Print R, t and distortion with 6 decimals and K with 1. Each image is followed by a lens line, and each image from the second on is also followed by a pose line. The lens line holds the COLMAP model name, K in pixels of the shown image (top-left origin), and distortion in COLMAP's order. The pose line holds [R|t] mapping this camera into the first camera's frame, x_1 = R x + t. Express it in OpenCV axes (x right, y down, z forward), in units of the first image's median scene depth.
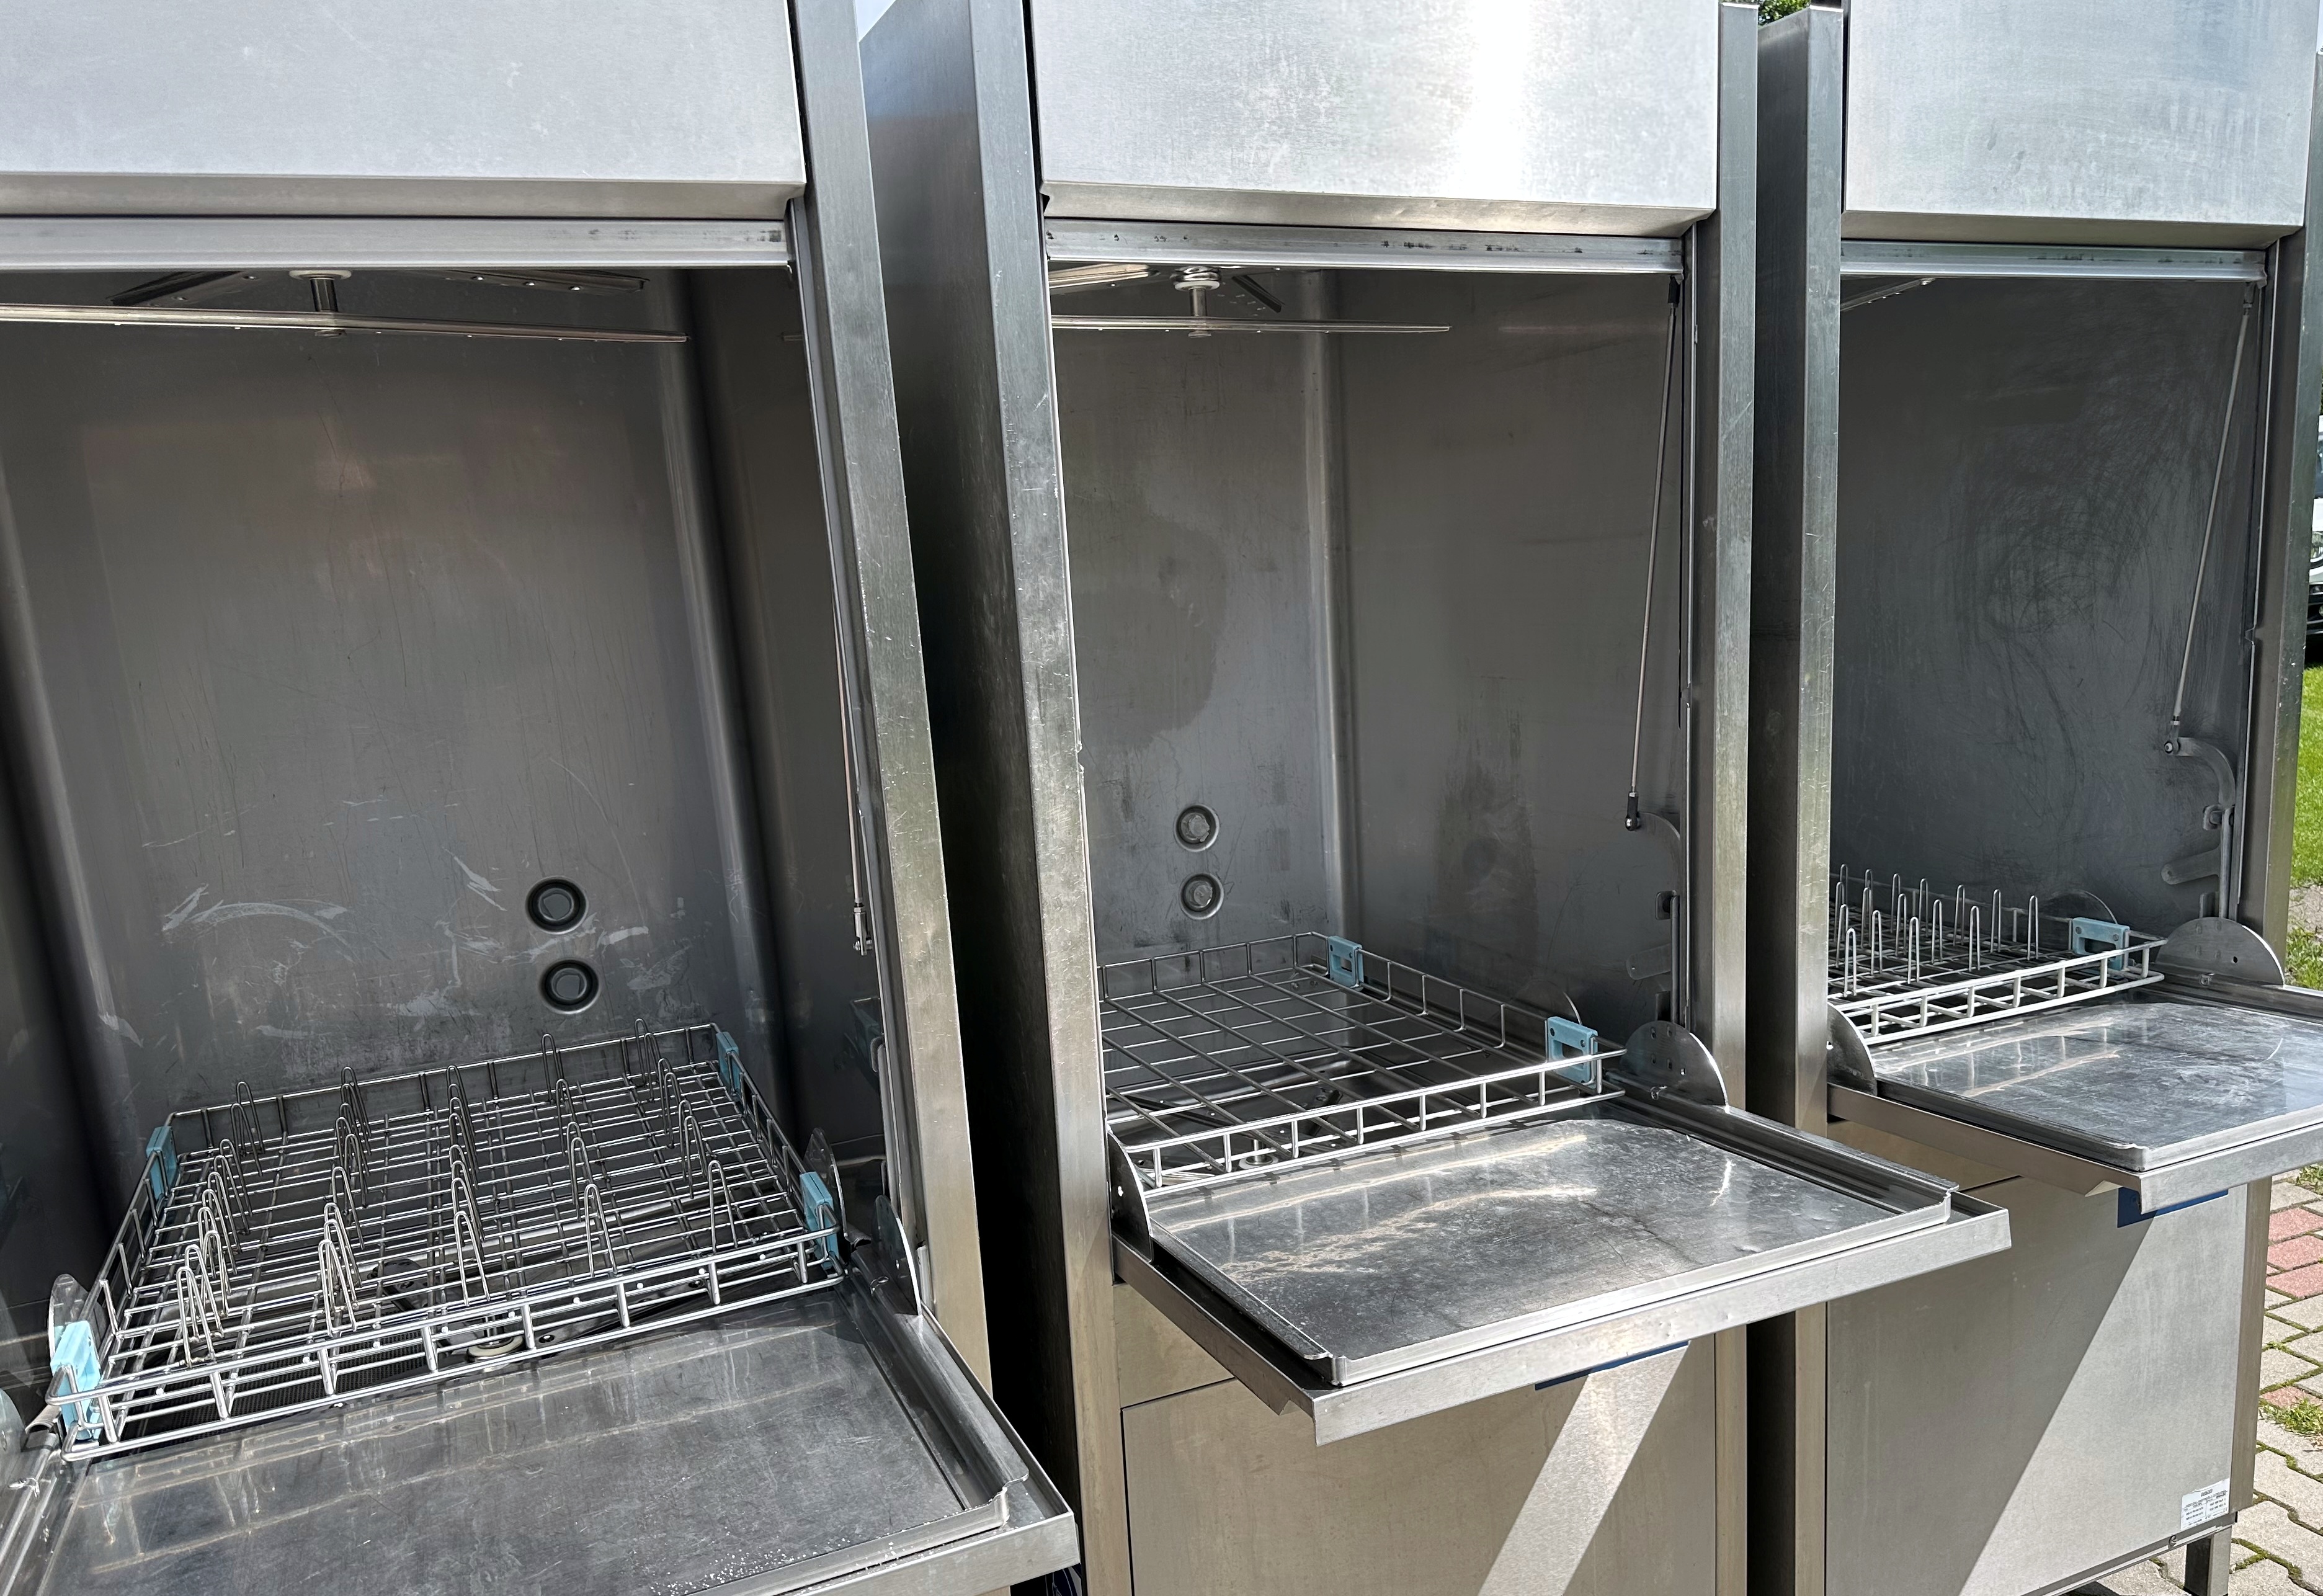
lens RADIAL K [[1693.9, 0, 1194.1], [0, 1693.9, 920.7], [0, 0, 1]] dist [0.012499, -0.009664]
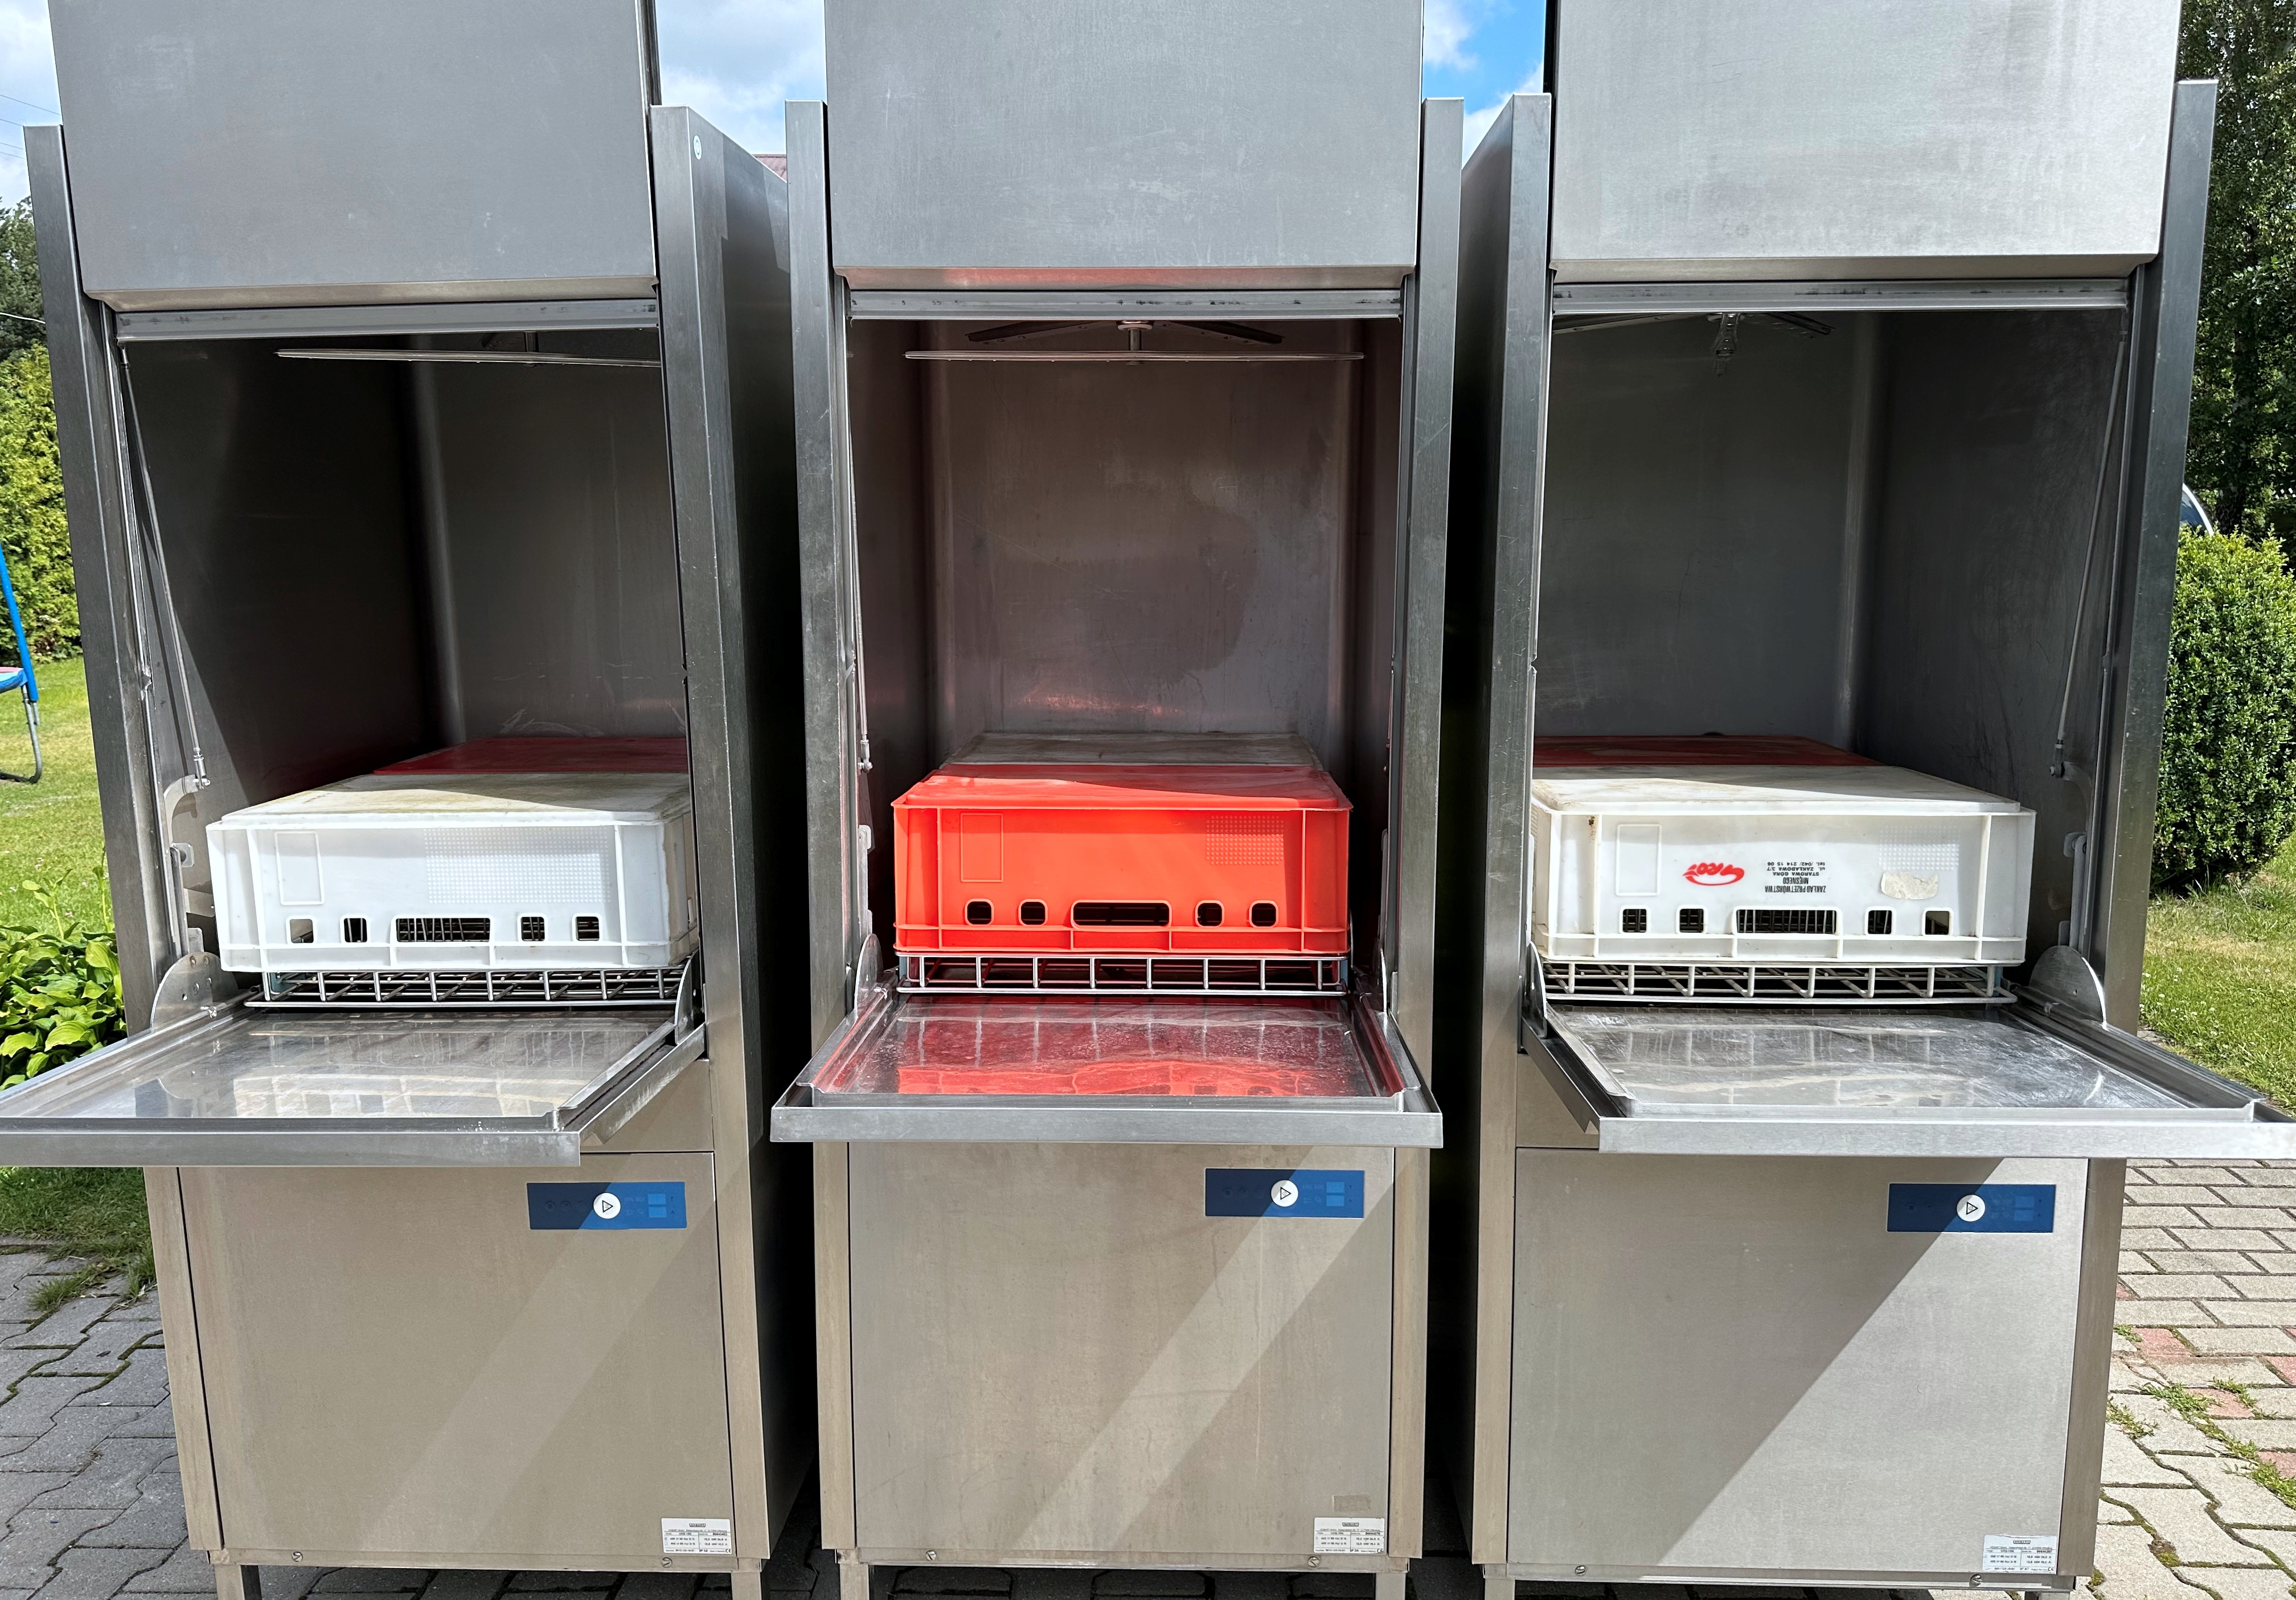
lens RADIAL K [[1544.3, 0, 1151.4], [0, 1544.3, 794.3], [0, 0, 1]] dist [0.005281, -0.004296]
pose [[0.893576, 0.121090, -0.432271, 0.546197], [-0.139912, 0.990093, -0.011872, -0.004866], [0.426551, 0.071089, 0.901665, -0.037138]]
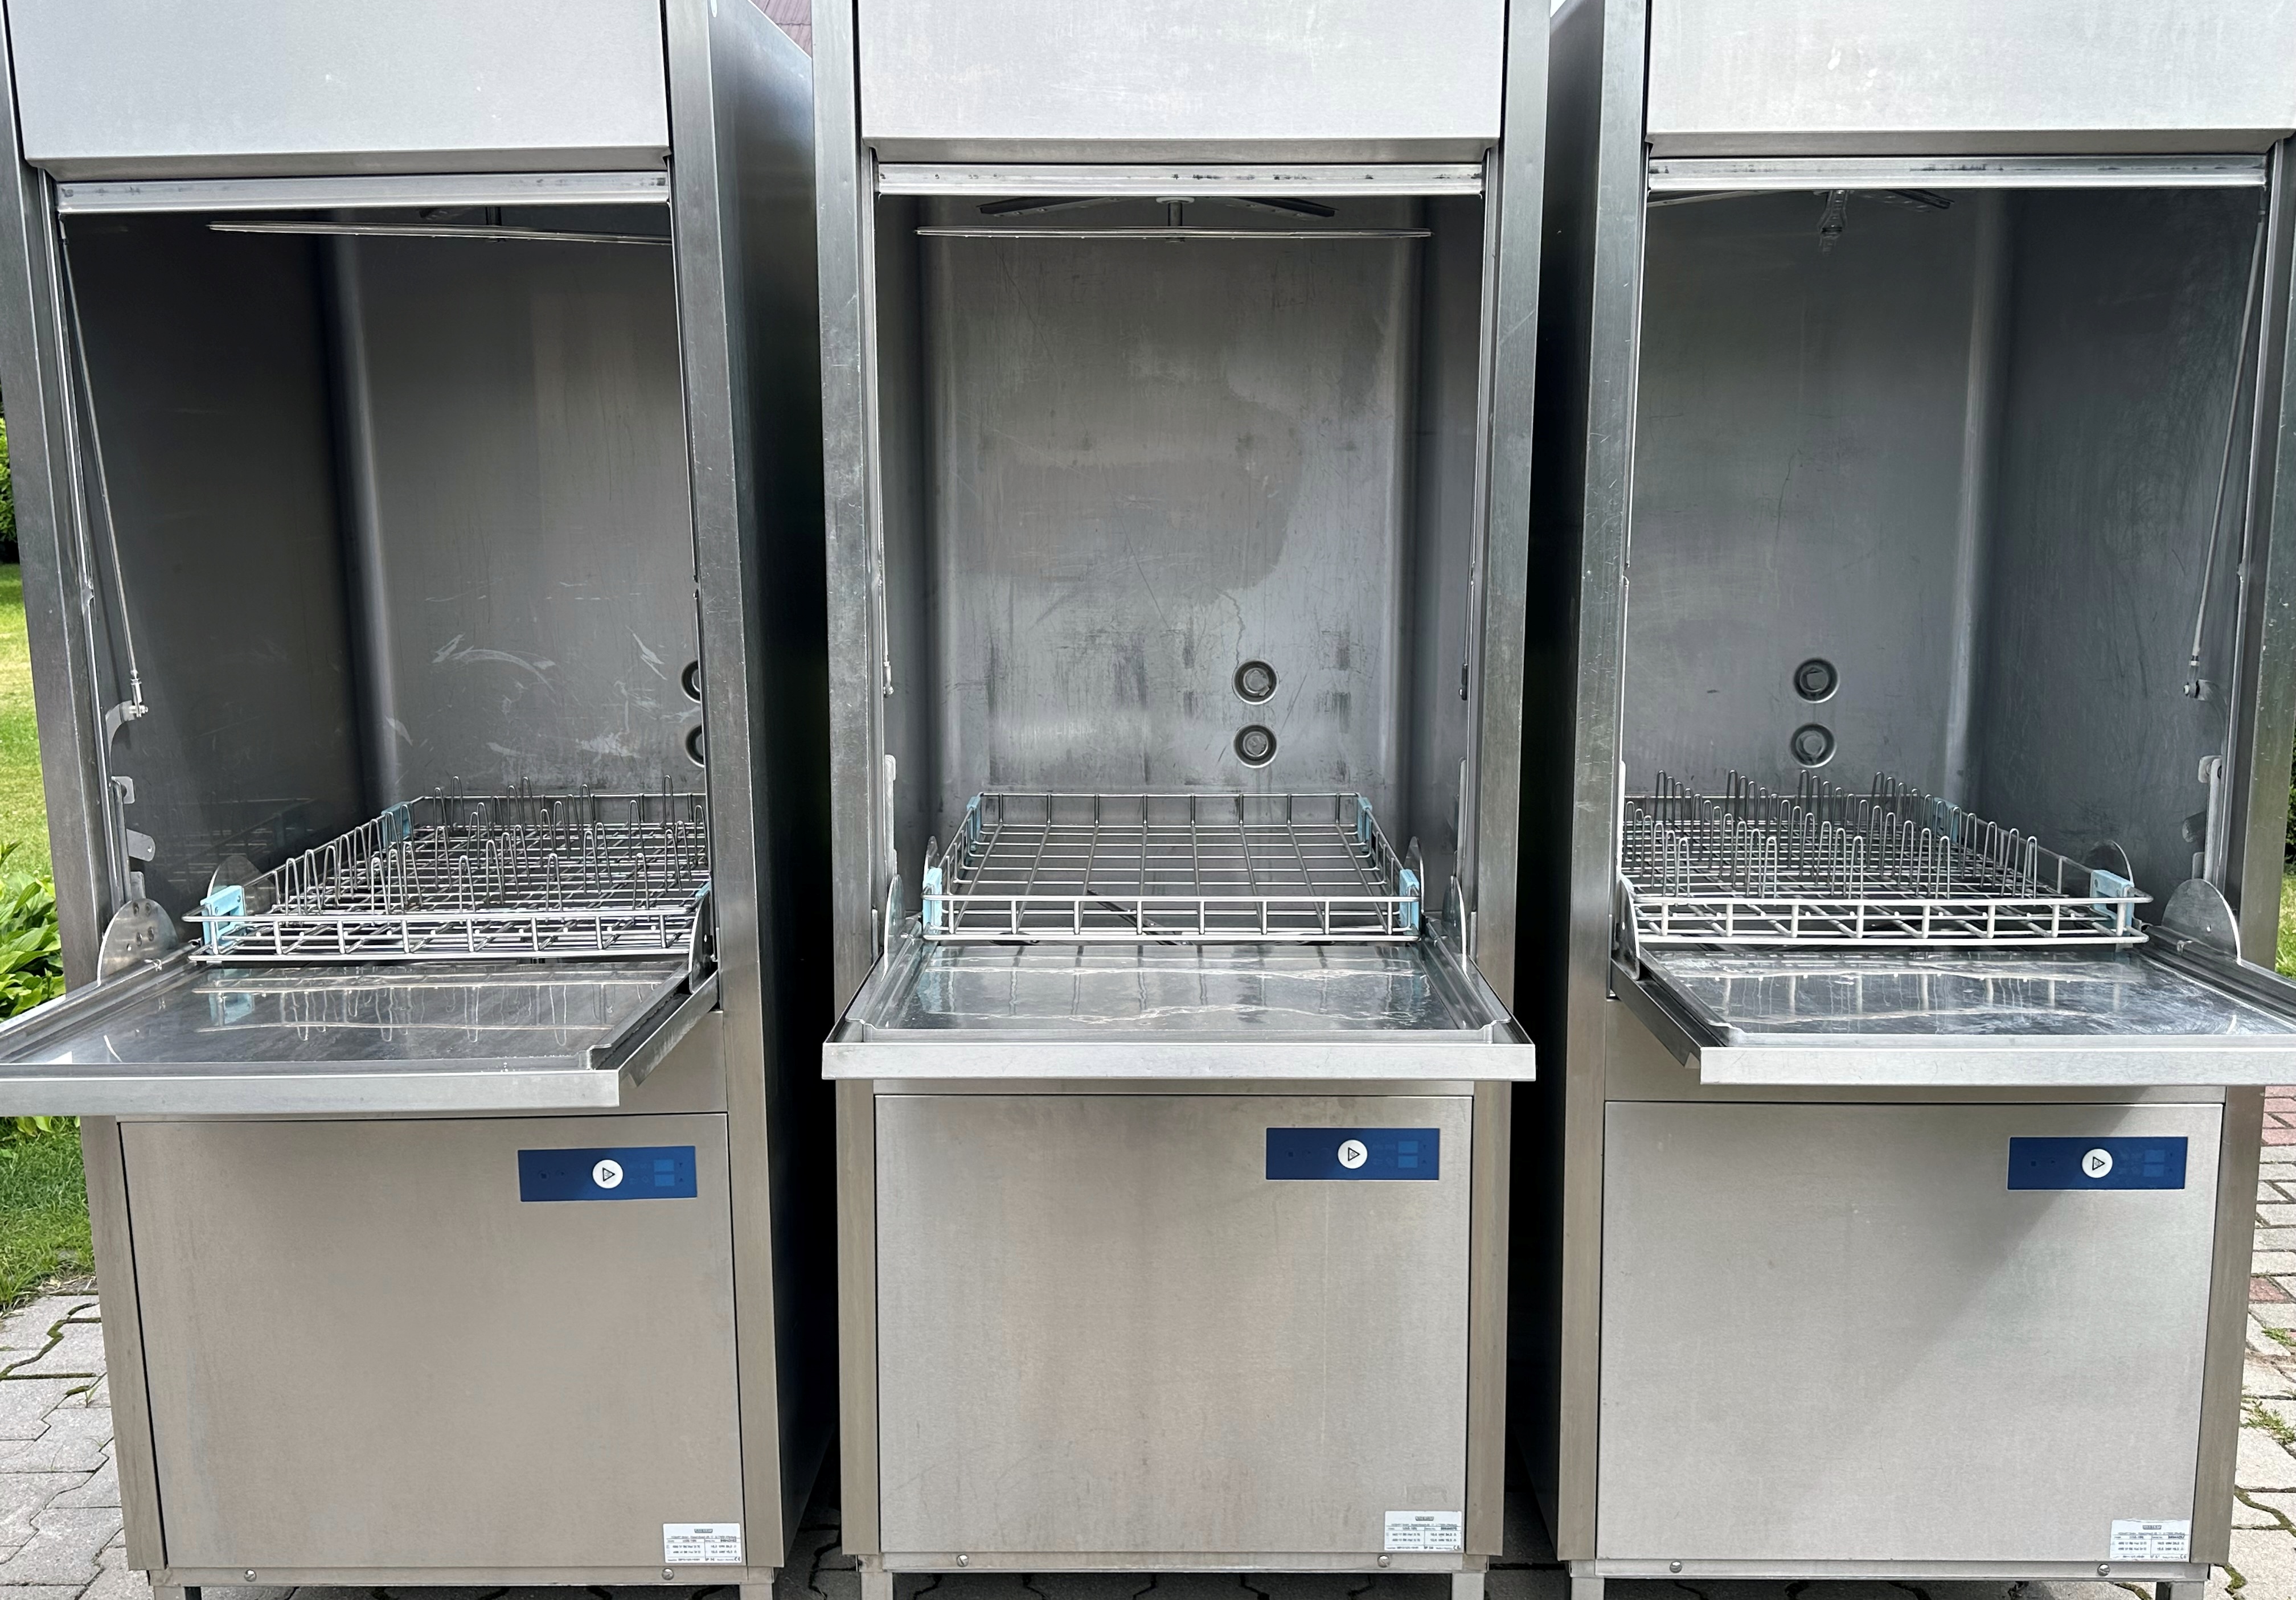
lens RADIAL K [[1931.7, 0, 1154.2], [0, 1931.7, 790.5], [0, 0, 1]] dist [0.026648, -0.023980]
pose [[0.903746, 0.123058, -0.410000, 0.558976], [-0.136376, 0.990652, -0.003273, 0.032896], [0.405764, 0.058872, 0.912080, -0.184883]]
